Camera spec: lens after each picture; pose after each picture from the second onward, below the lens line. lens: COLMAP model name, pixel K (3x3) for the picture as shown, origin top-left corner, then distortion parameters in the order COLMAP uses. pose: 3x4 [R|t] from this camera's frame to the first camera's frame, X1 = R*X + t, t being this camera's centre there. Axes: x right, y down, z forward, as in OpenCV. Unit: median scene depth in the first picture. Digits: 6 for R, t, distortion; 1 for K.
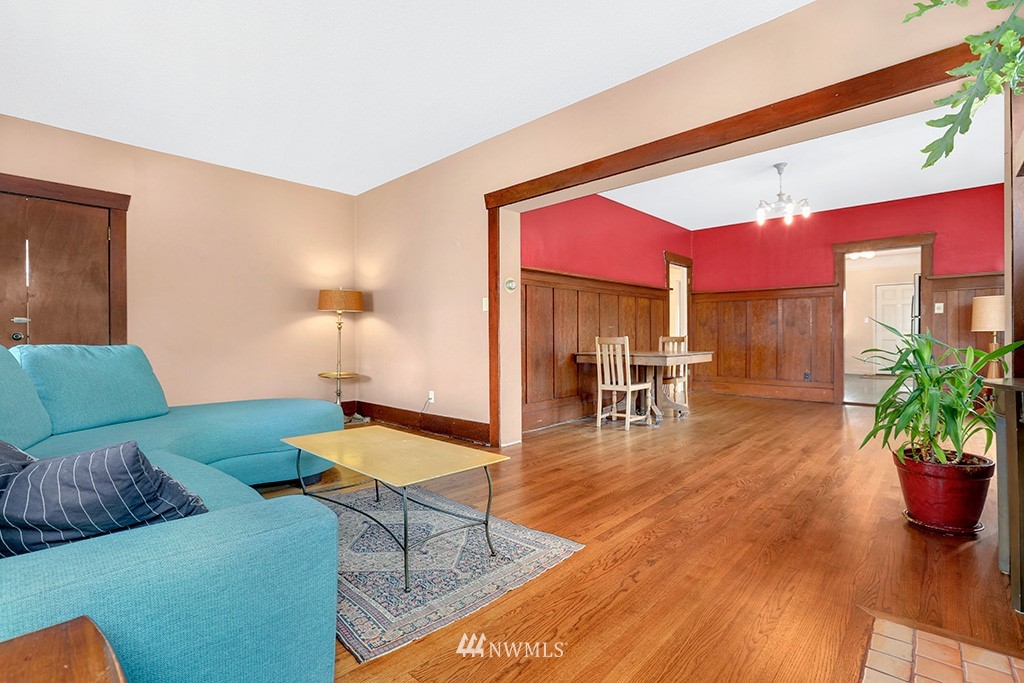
lens RADIAL K [[465.7, 0, 509.3], [0, 465.7, 338.7], [0, 0, 1]] dist [-0.028942, 0.003787]
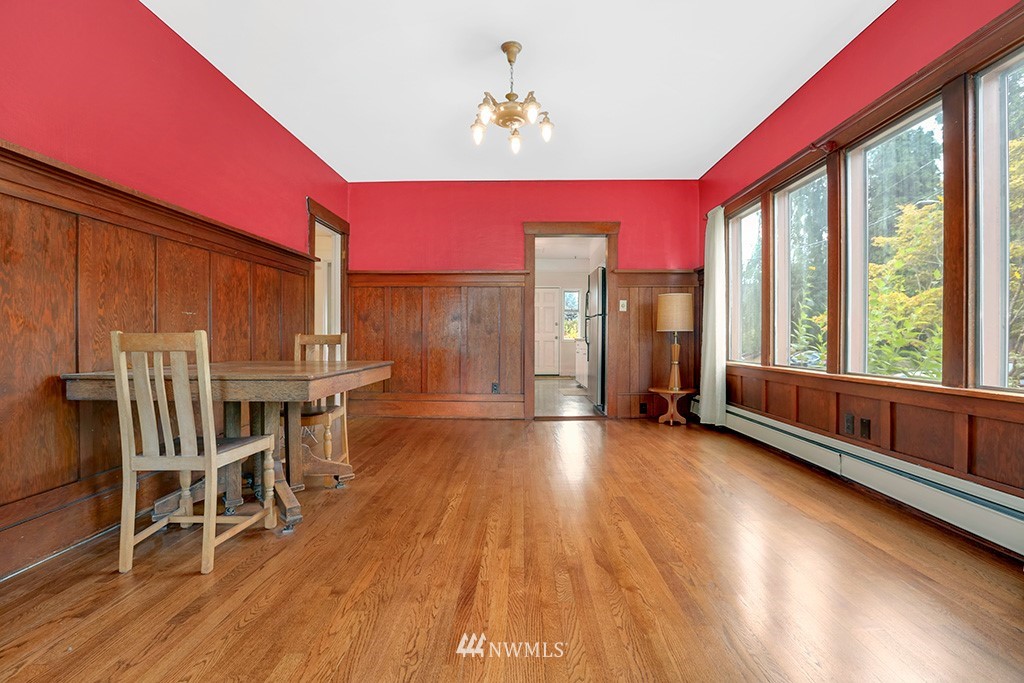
lens RADIAL K [[465.7, 0, 513.5], [0, 465.7, 341.0], [0, 0, 1]] dist [-0.028942, 0.003787]
pose [[0.737211, 0.000811, 0.675662, 0.162947], [-0.000309, 1.000000, -0.000863, 0.004141], [-0.675662, 0.000428, 0.737211, 0.480865]]
